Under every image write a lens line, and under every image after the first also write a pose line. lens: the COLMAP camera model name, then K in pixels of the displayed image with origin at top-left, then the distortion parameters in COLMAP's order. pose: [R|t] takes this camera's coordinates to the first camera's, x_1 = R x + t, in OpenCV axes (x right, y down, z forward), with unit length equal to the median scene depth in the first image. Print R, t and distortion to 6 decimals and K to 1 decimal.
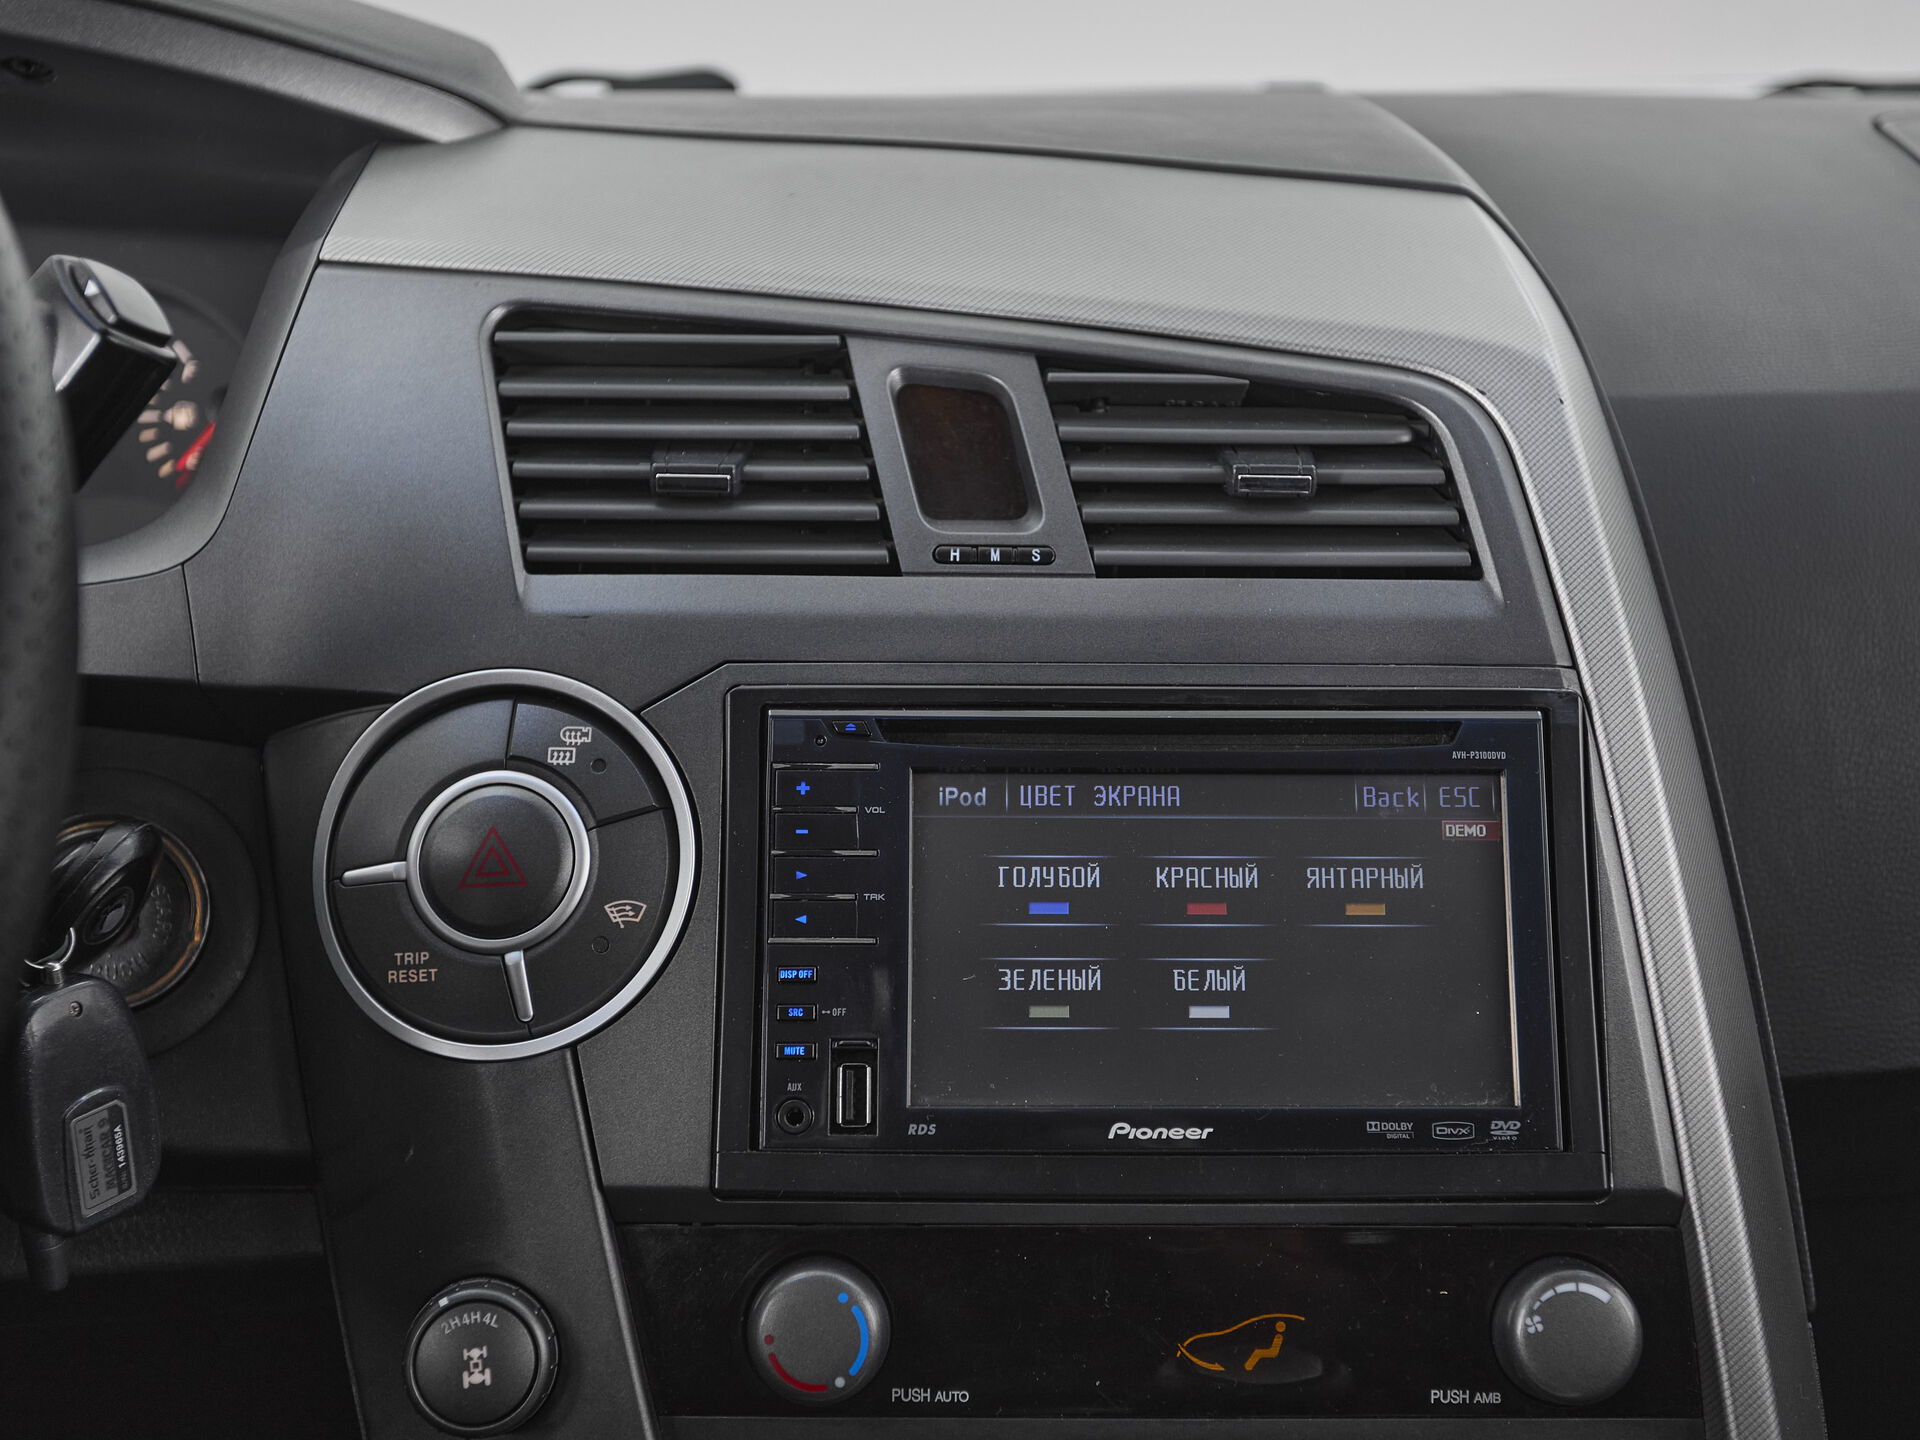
lens RADIAL K [[2381.9, 0, 960.0], [0, 2381.9, 720.0], [0, 0, 1]] dist [0.018588, 0.007647]
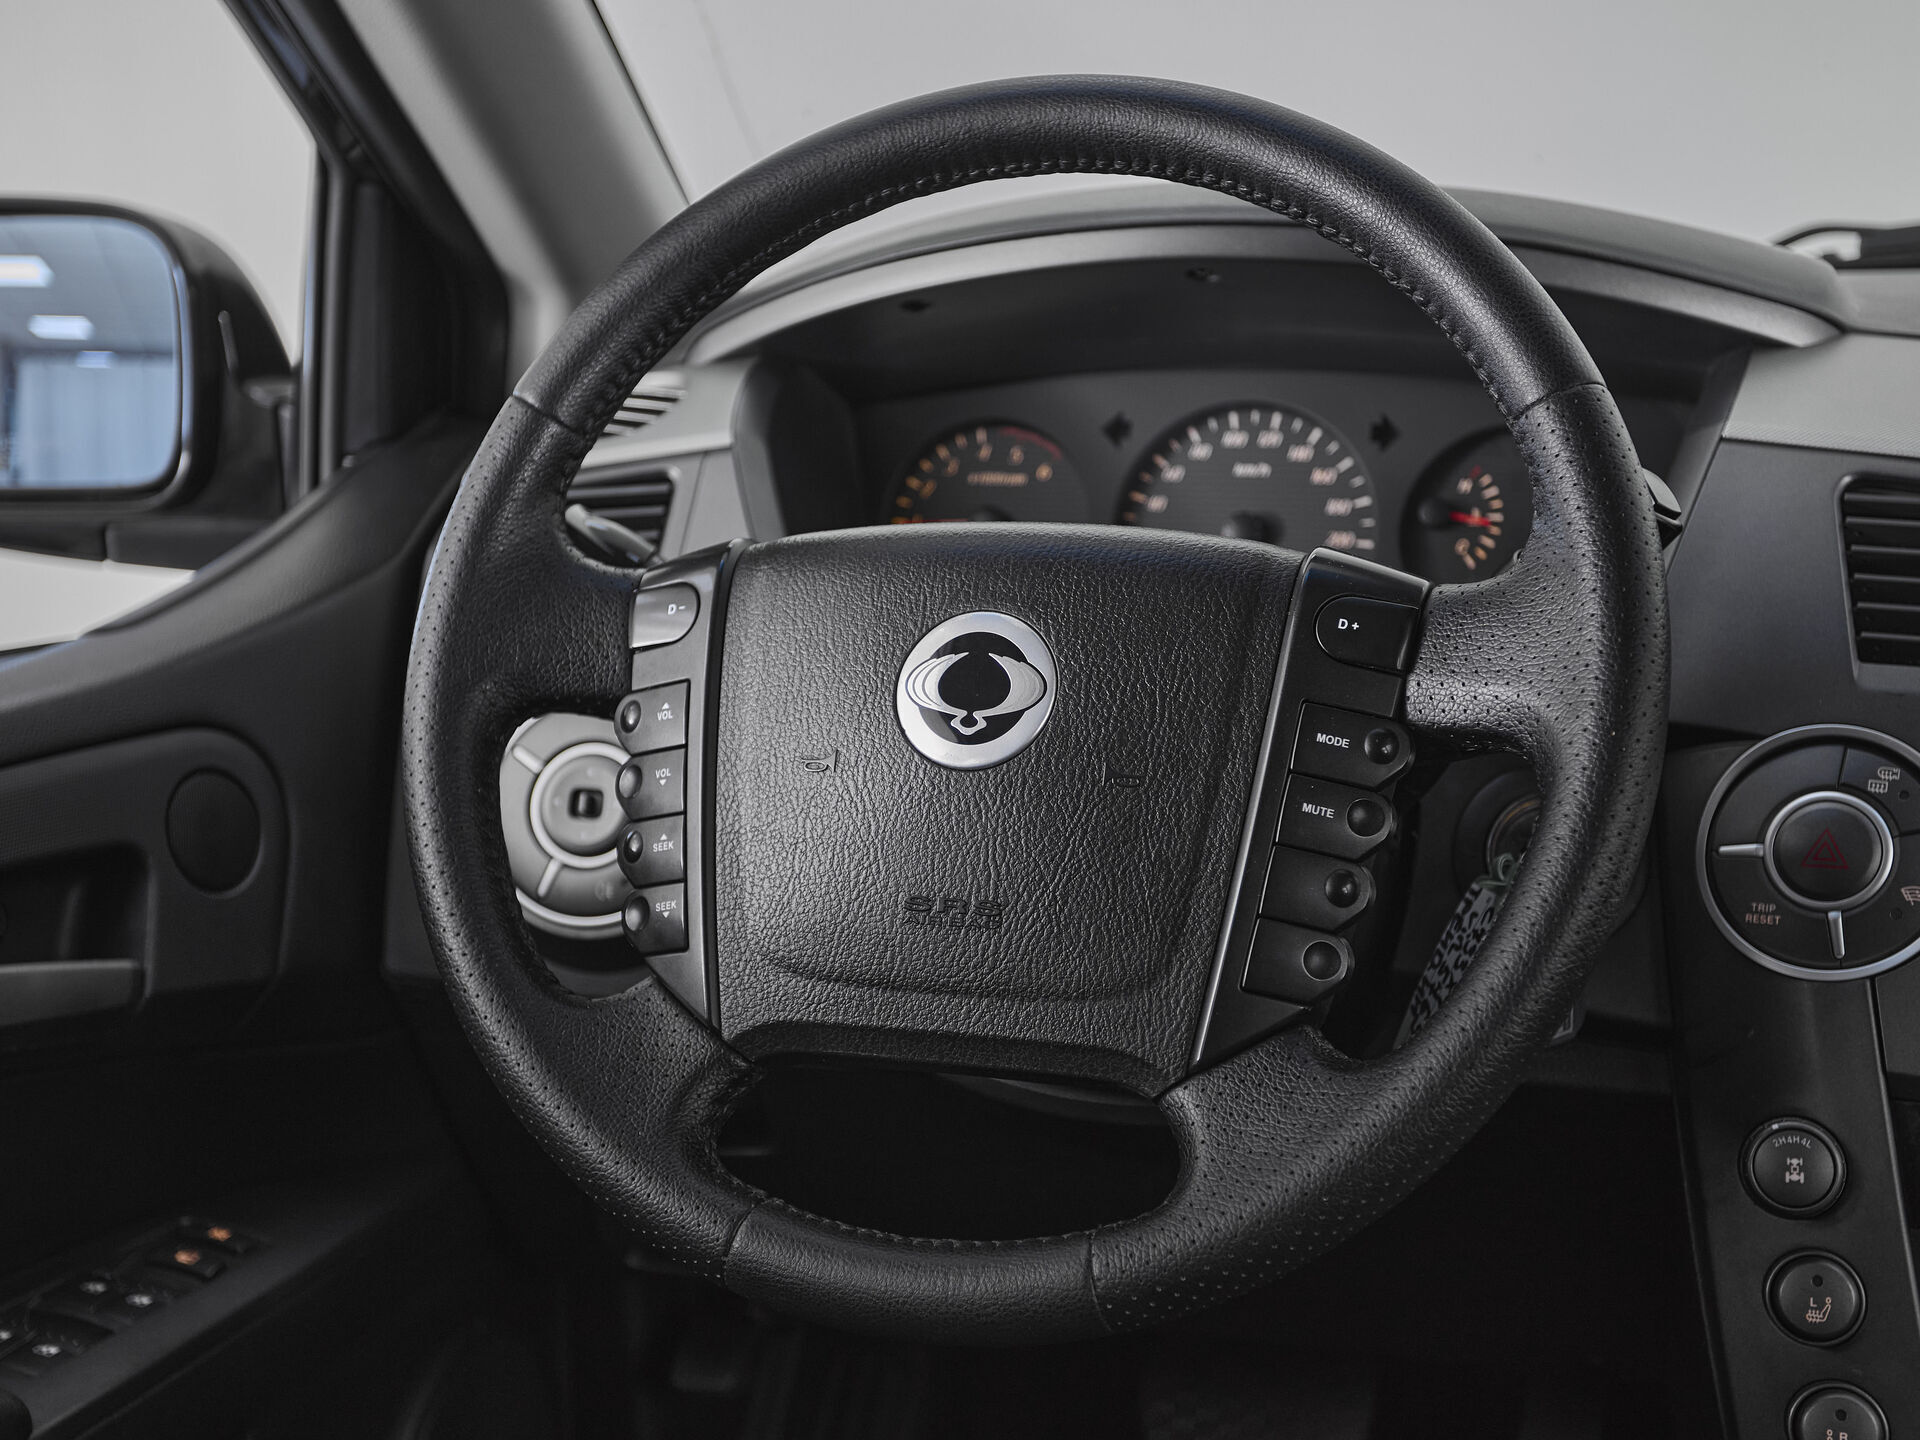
lens RADIAL K [[2465.2, 0, 957.8], [0, 2465.2, 750.3], [0, 0, 1]] dist [0.011716, 0.075945]
pose [[0.913071, 0.093365, -0.396970, -0.079584], [-0.087639, 0.995619, 0.032584, -0.007448], [0.398273, 0.005038, 0.917253, -0.658205]]
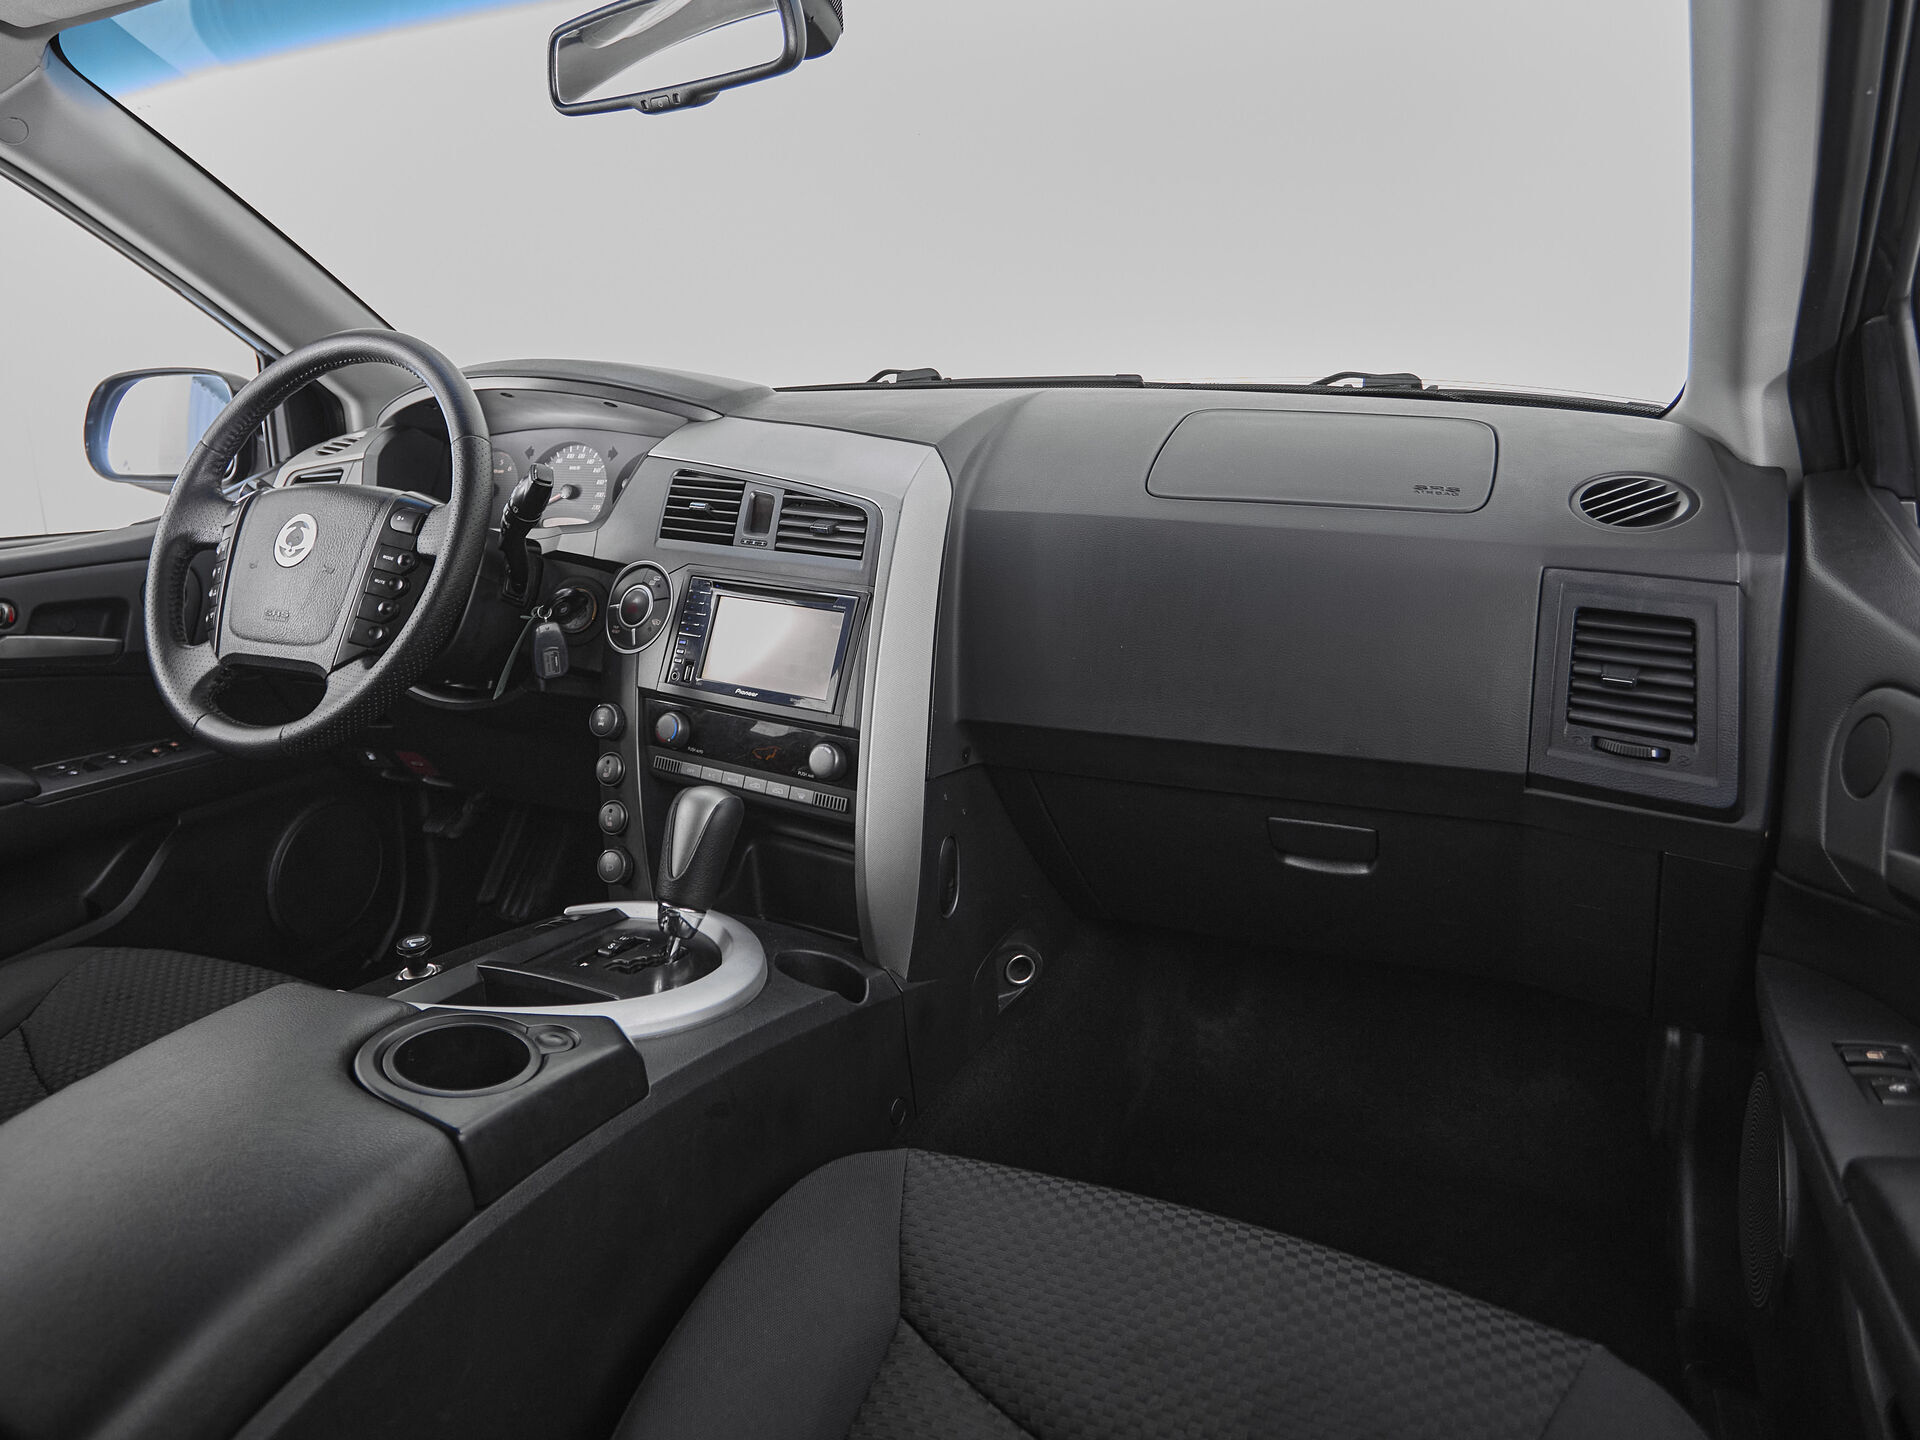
lens RADIAL K [[1250.6, 0, 854.0], [0, 1250.6, 559.0], [0, 0, 1]] dist [0.001303, -0.000142]
pose [[0.842250, 0.087691, -0.531907, 1.257034], [-0.103047, 0.994676, 0.000814, -0.063027], [0.529147, 0.054126, 0.846802, -0.633097]]
